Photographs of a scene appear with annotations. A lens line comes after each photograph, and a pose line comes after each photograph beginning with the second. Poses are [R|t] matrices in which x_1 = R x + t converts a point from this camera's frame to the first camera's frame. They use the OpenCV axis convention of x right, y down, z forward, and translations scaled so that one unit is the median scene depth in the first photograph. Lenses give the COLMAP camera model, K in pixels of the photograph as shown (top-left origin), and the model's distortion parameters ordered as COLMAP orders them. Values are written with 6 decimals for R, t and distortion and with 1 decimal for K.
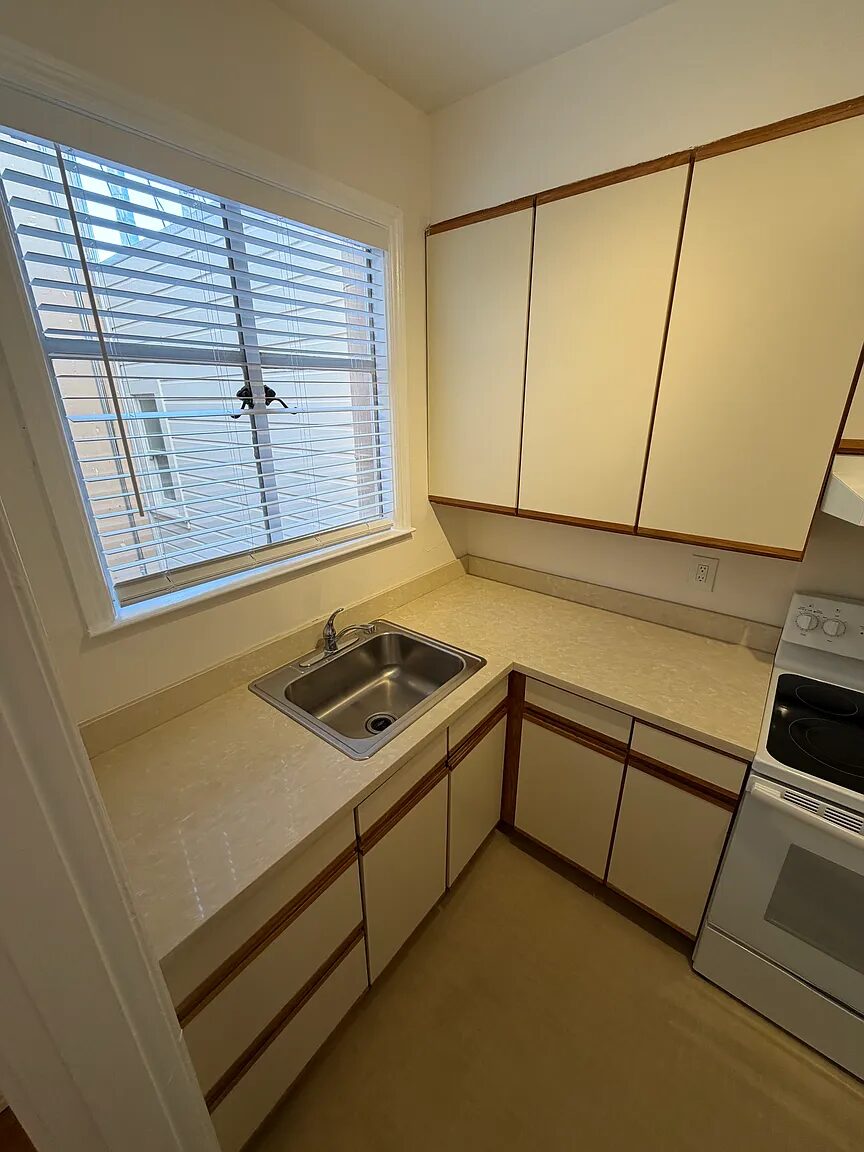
lens RADIAL K [[452.9, 0, 432.0], [0, 452.9, 576.0], [0, 0, 1]] dist [-0.000602, -0.000188]
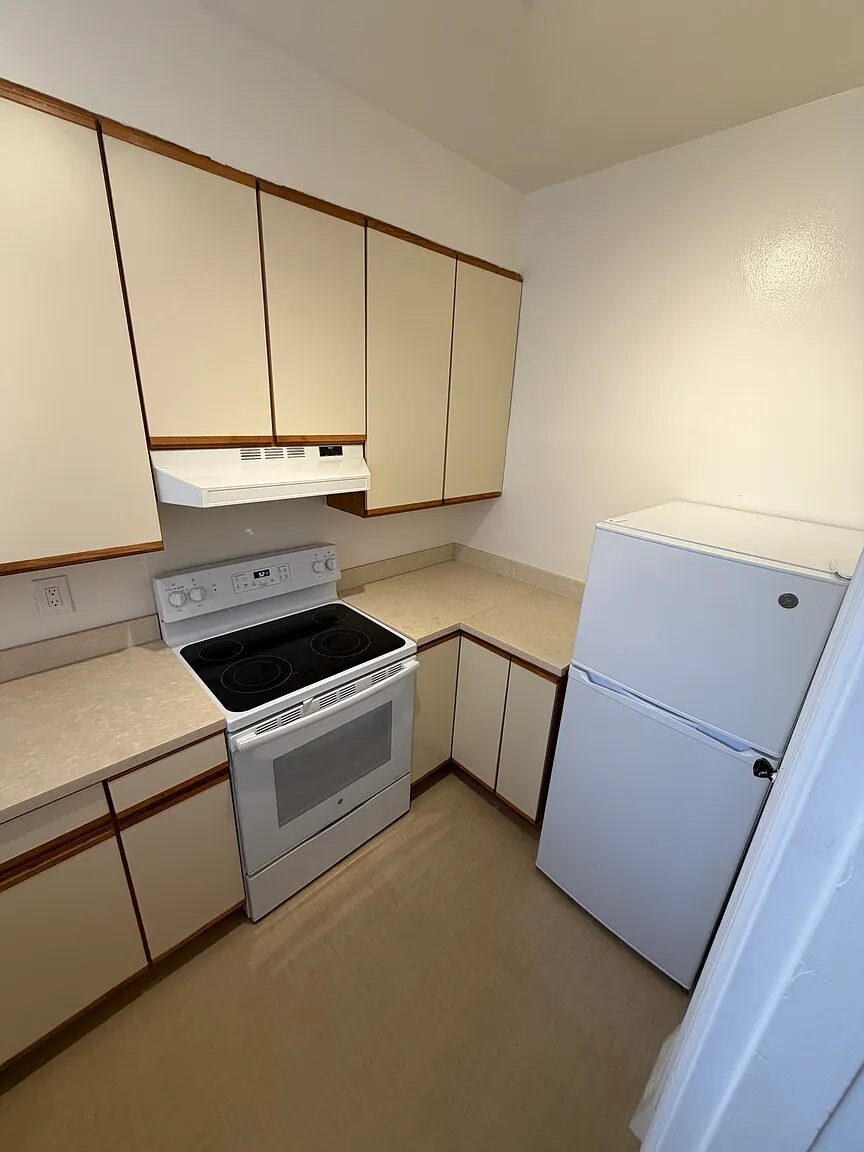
lens RADIAL K [[459.1, 0, 432.0], [0, 459.1, 576.0], [0, 0, 1]] dist [0.002246, 0.000104]
pose [[0.120077, -0.334189, 0.934826, -0.142786], [0.312678, 0.906446, 0.283880, -0.077756], [-0.942239, 0.258212, 0.213337, 0.156477]]
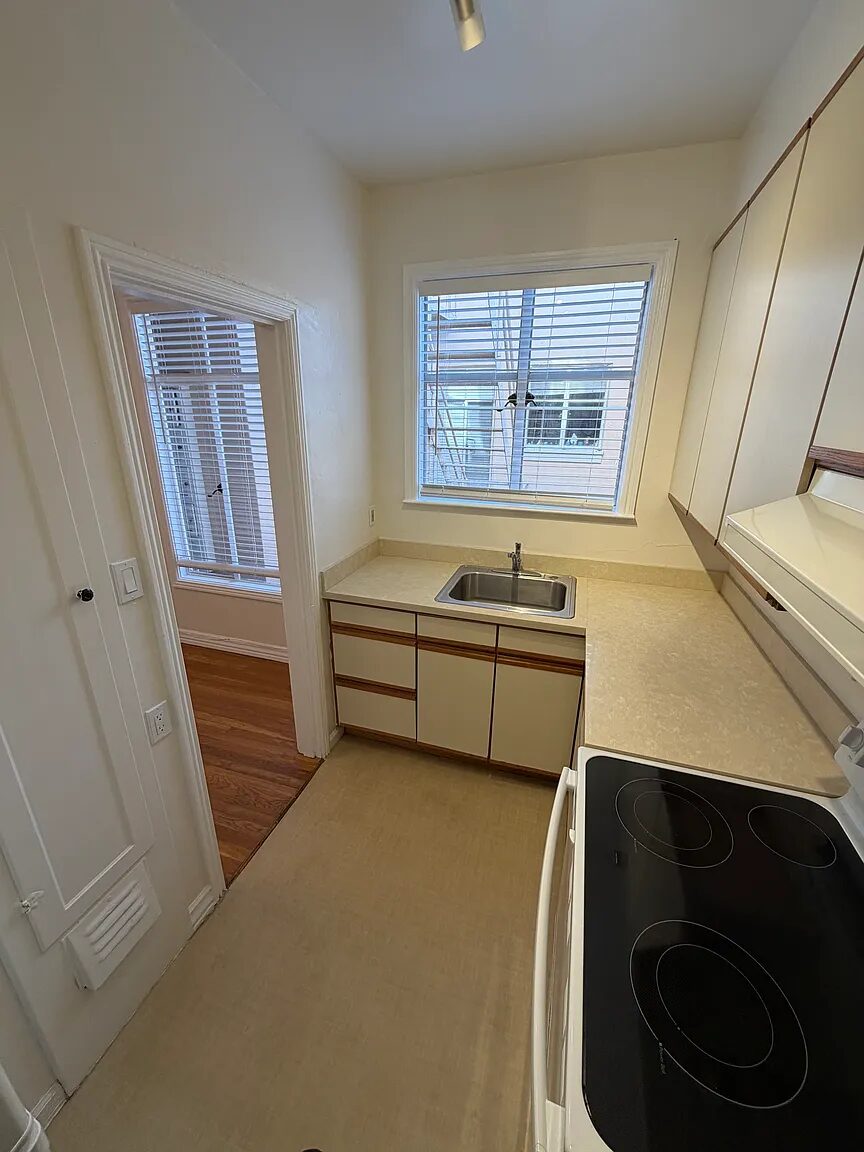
lens RADIAL K [[452.9, 0, 432.0], [0, 452.9, 576.0], [0, 0, 1]] dist [-0.000602, -0.000188]
pose [[0.356628, 0.329353, -0.874267, 1.144922], [-0.349755, 0.914814, 0.201956, -0.029226], [0.866307, 0.233756, 0.441441, 0.146678]]
